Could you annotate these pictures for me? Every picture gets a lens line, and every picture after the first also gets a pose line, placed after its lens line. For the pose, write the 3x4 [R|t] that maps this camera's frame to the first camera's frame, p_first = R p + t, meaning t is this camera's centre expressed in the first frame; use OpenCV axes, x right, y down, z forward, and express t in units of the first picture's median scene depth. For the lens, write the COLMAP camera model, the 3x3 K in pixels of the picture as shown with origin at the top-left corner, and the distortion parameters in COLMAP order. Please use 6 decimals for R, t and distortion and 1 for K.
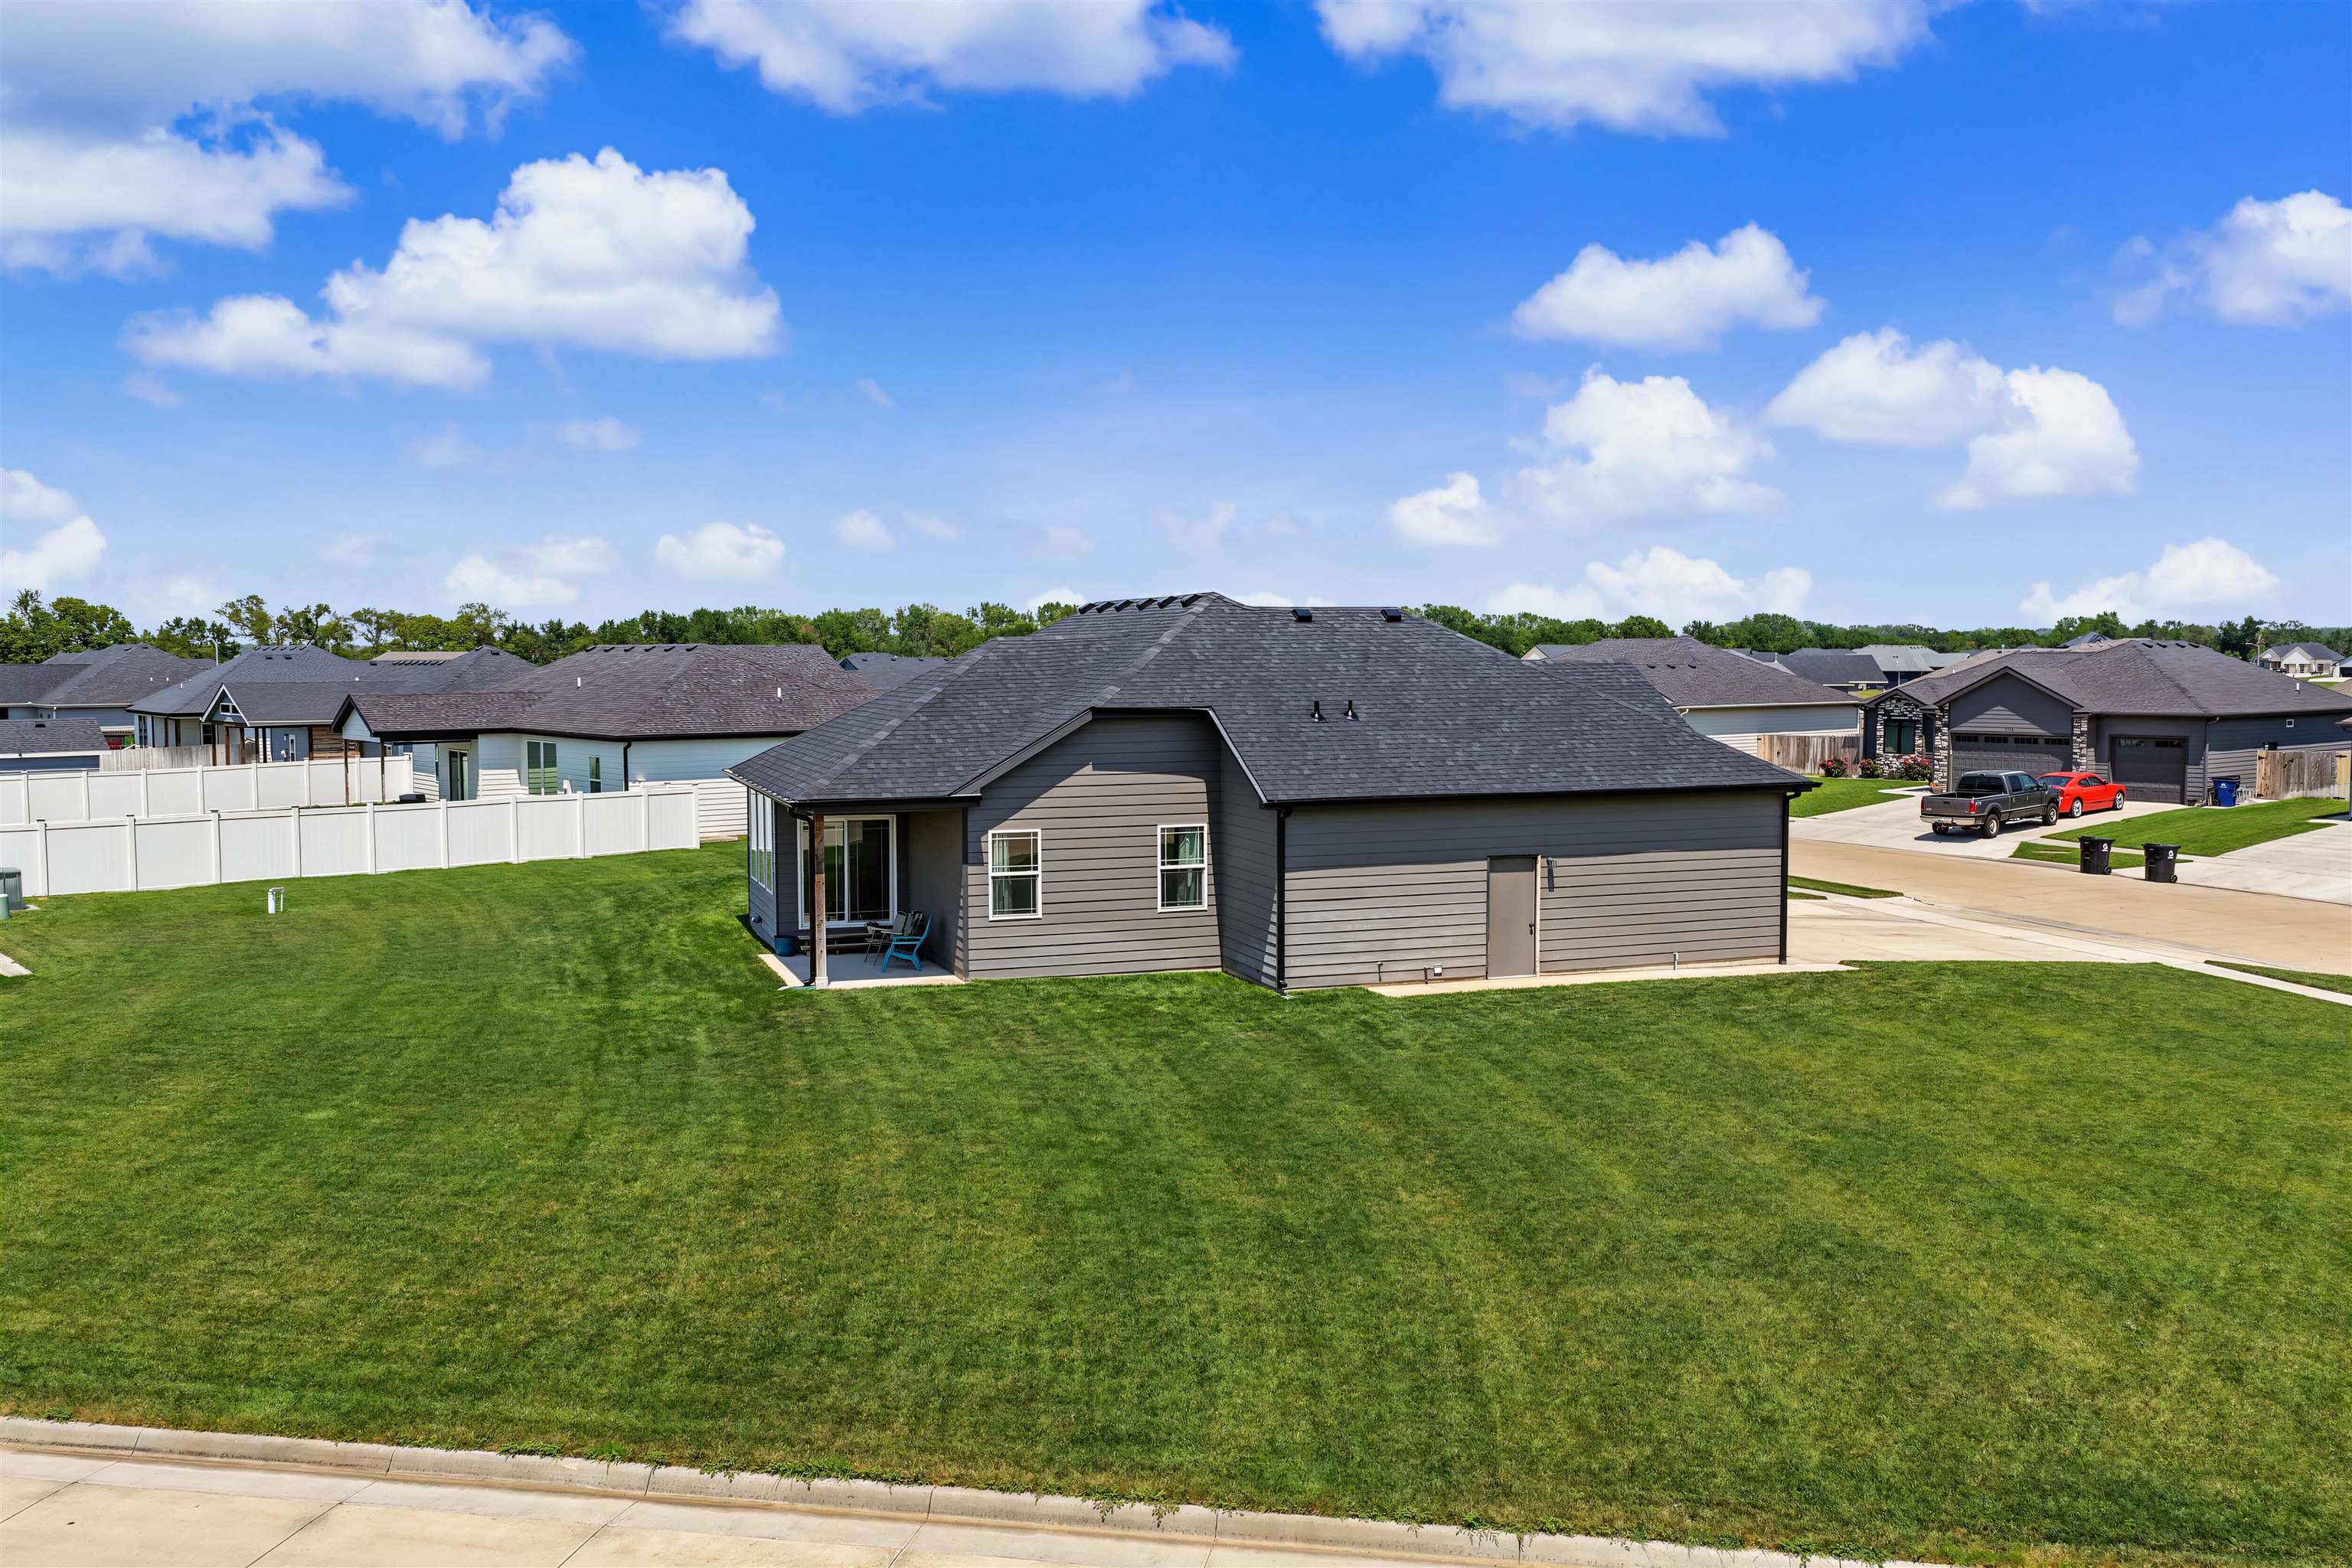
lens RADIAL K [[1948.1, 0, 1176.0], [0, 1948.1, 784.0], [0, 0, 1]] dist [-0.005042, 0.002636]
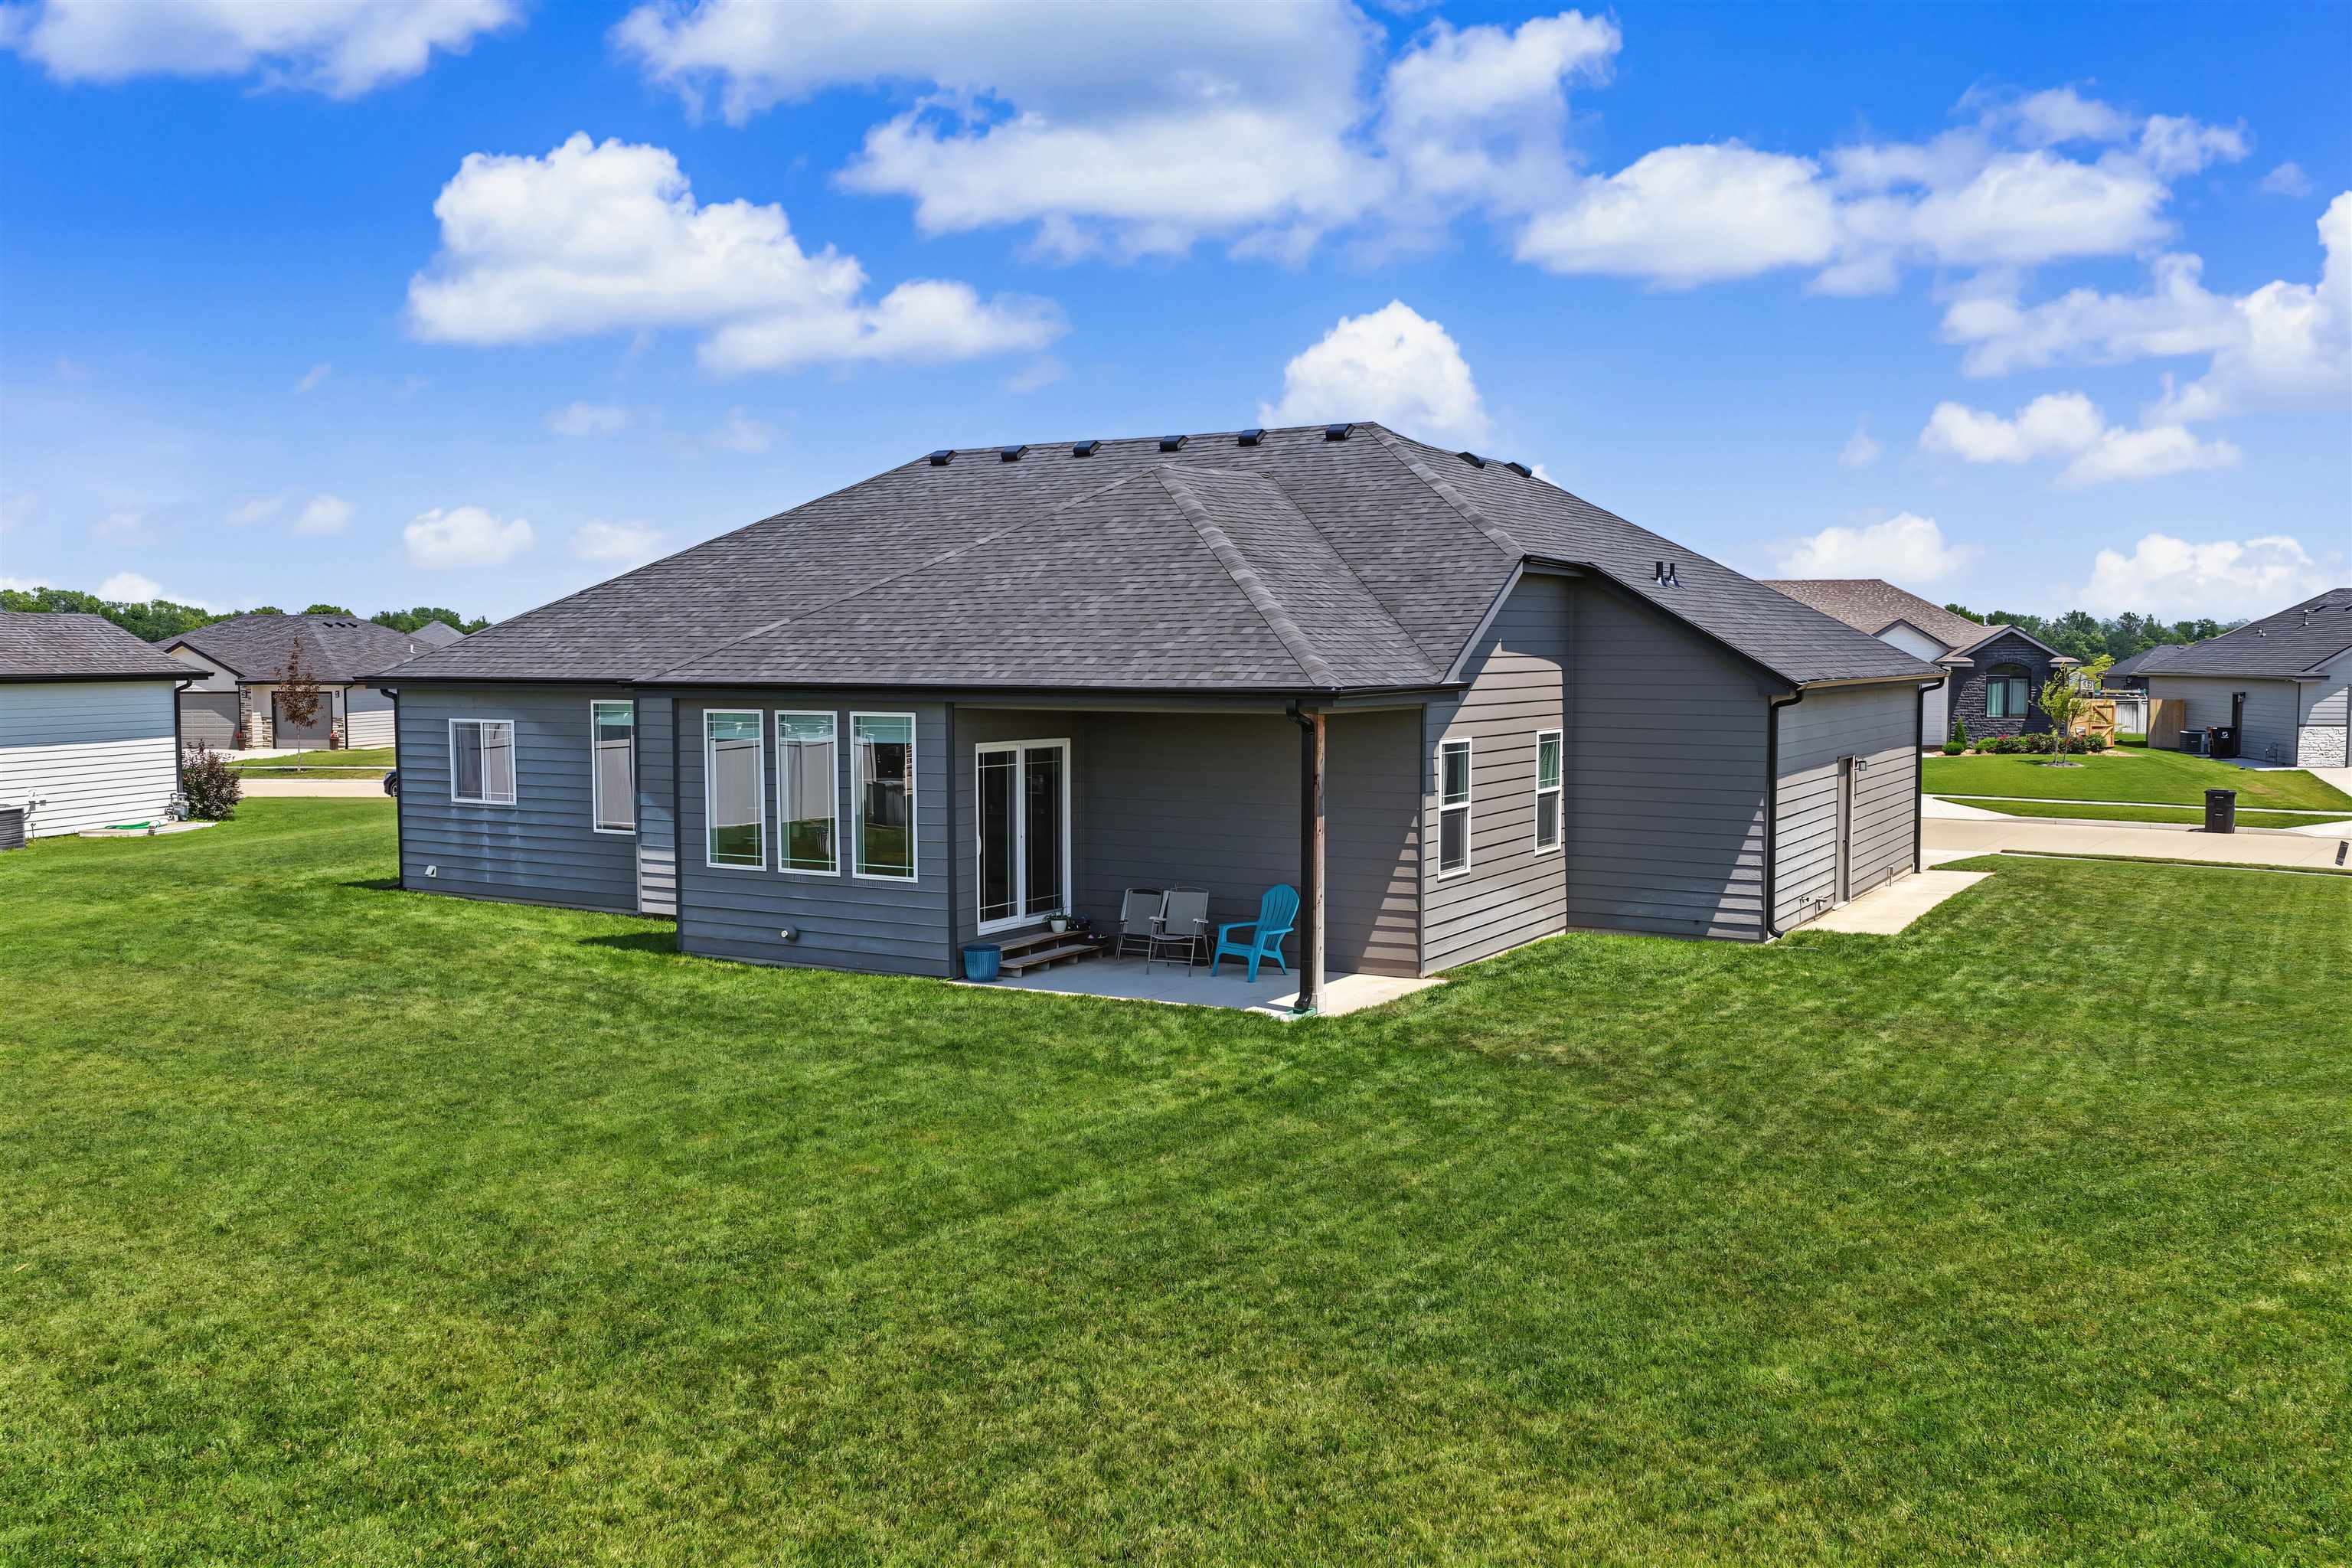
lens RADIAL K [[1948.1, 0, 1176.0], [0, 1948.1, 784.0], [0, 0, 1]] dist [-0.005042, 0.002636]
pose [[0.759329, -0.039930, 0.649480, -0.568506], [0.041550, 0.999054, 0.012844, 0.025887], [-0.649379, 0.017233, 0.760270, 0.555073]]
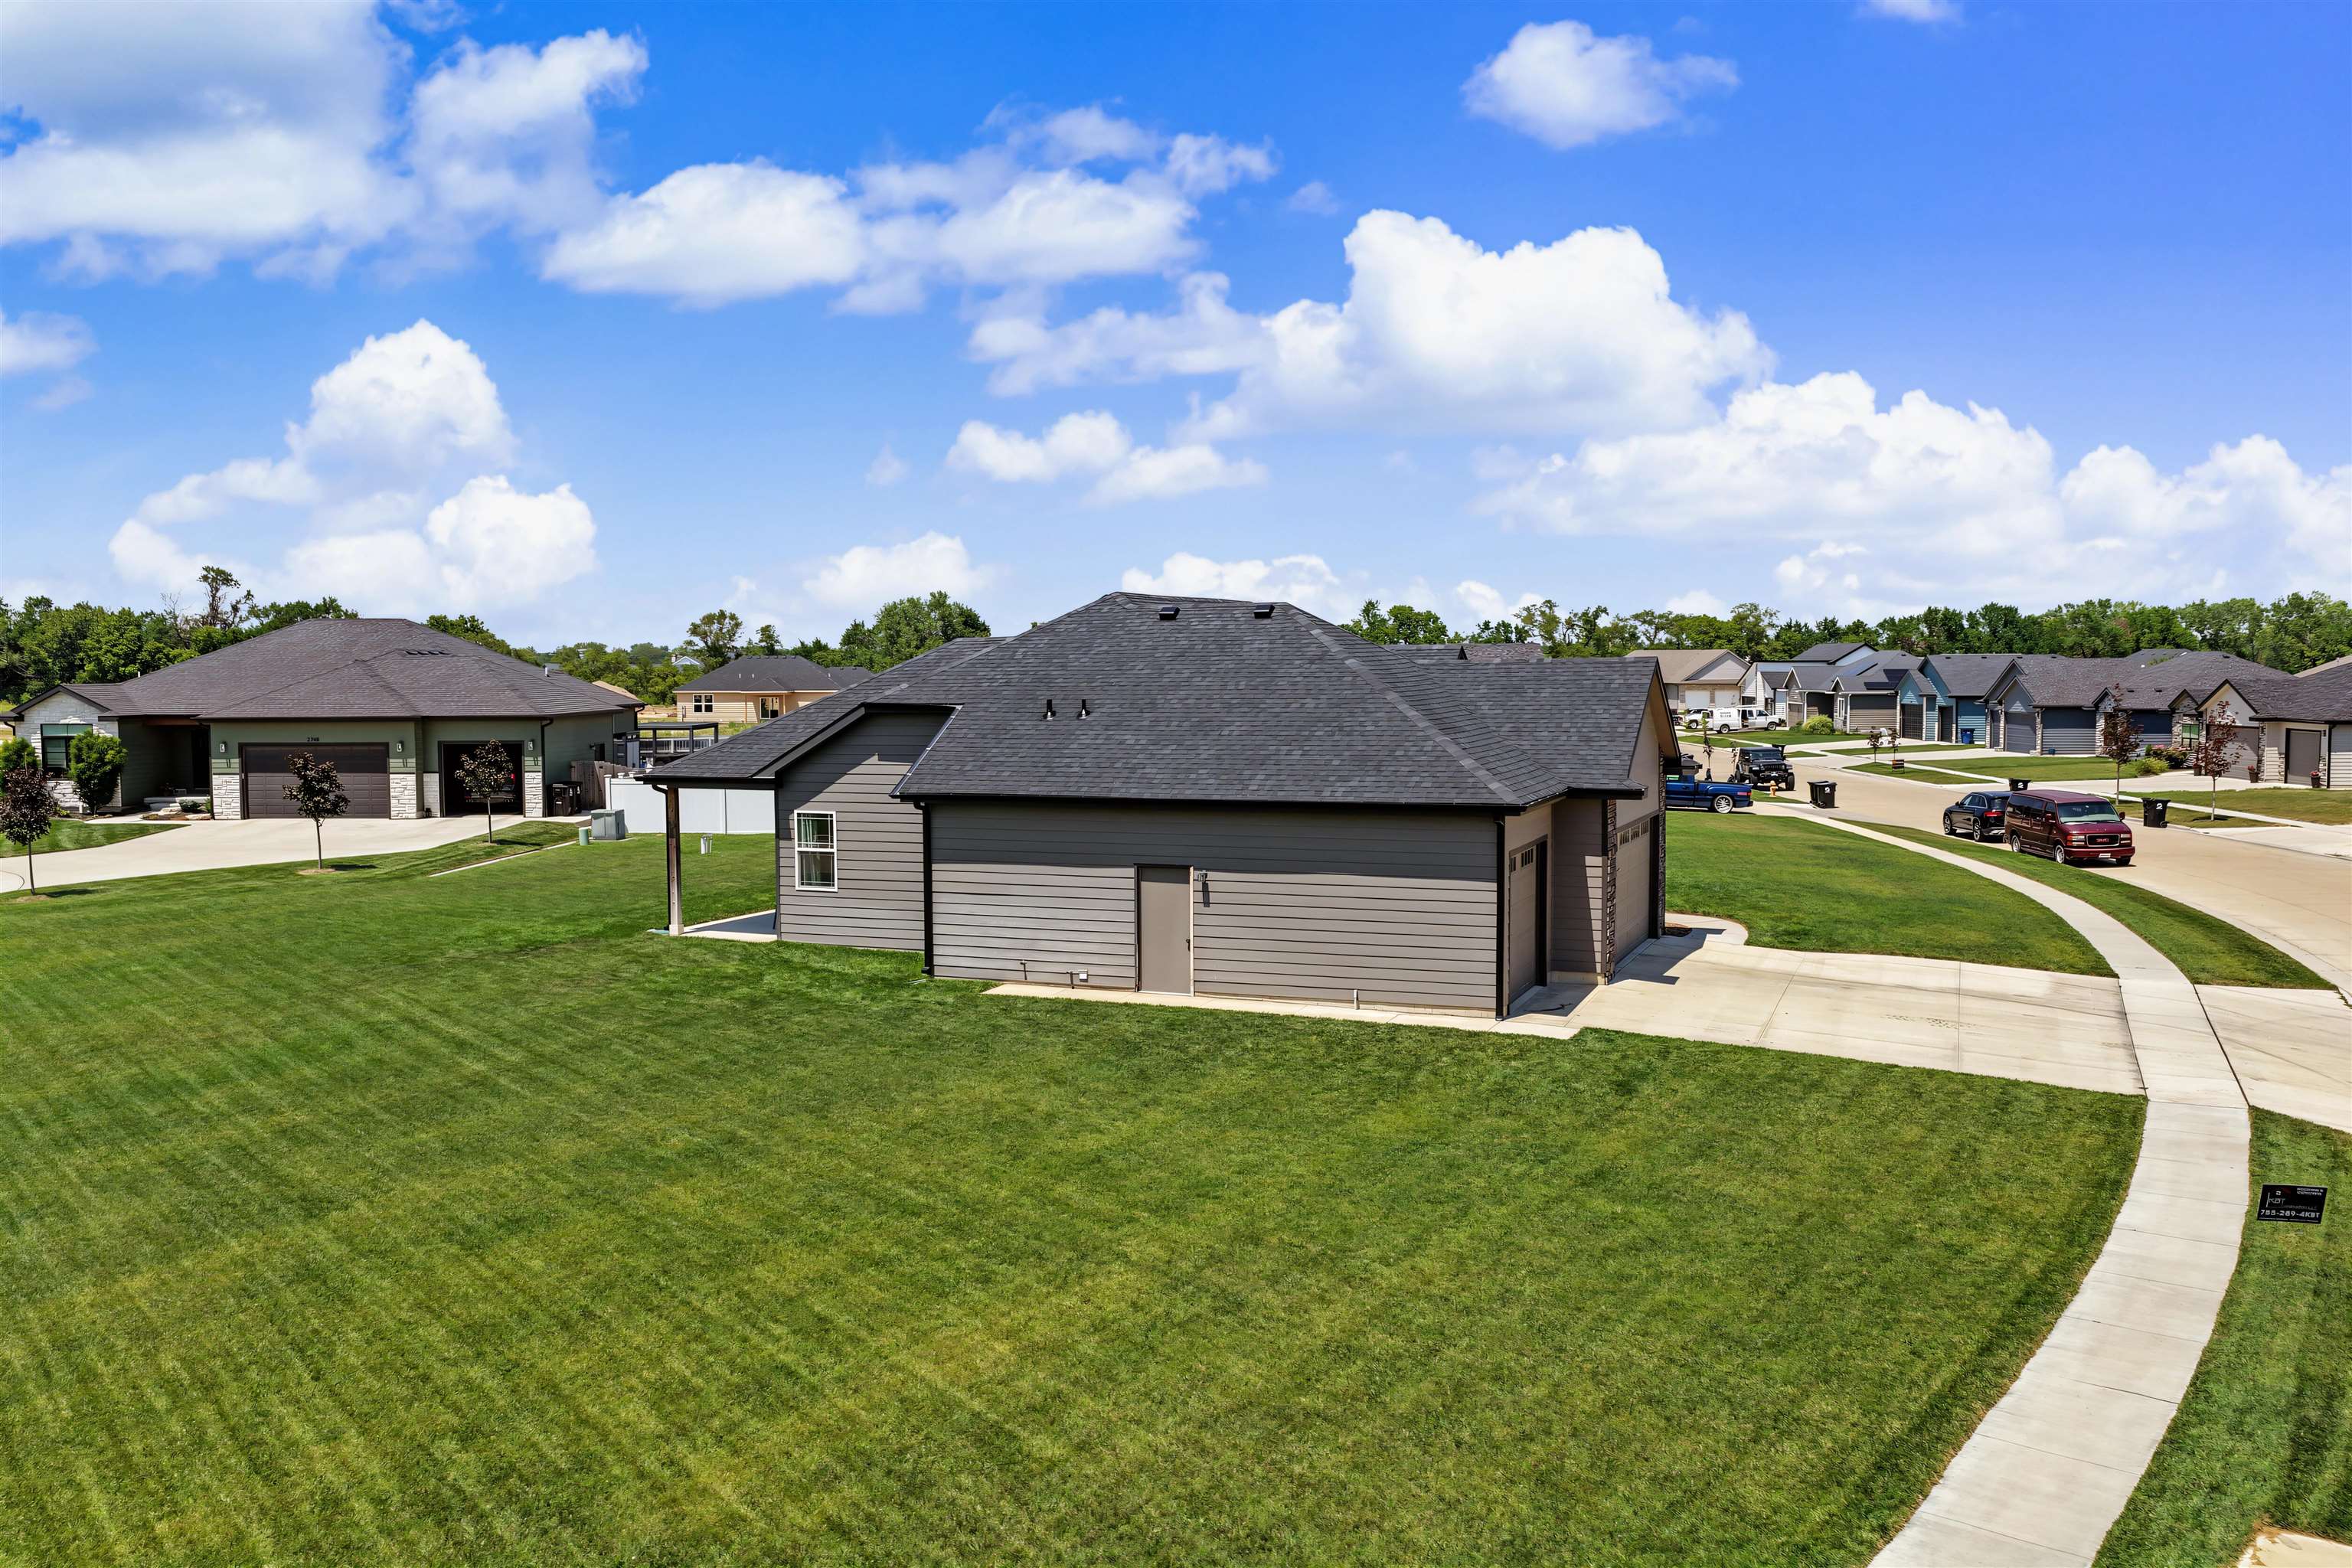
lens RADIAL K [[1948.1, 0, 1176.0], [0, 1948.1, 784.0], [0, 0, 1]] dist [-0.005042, 0.002636]
pose [[0.748442, 0.040390, -0.661969, 0.795328], [-0.039628, 0.999084, 0.016154, -0.018014], [0.662015, 0.014142, 0.749357, 0.291024]]
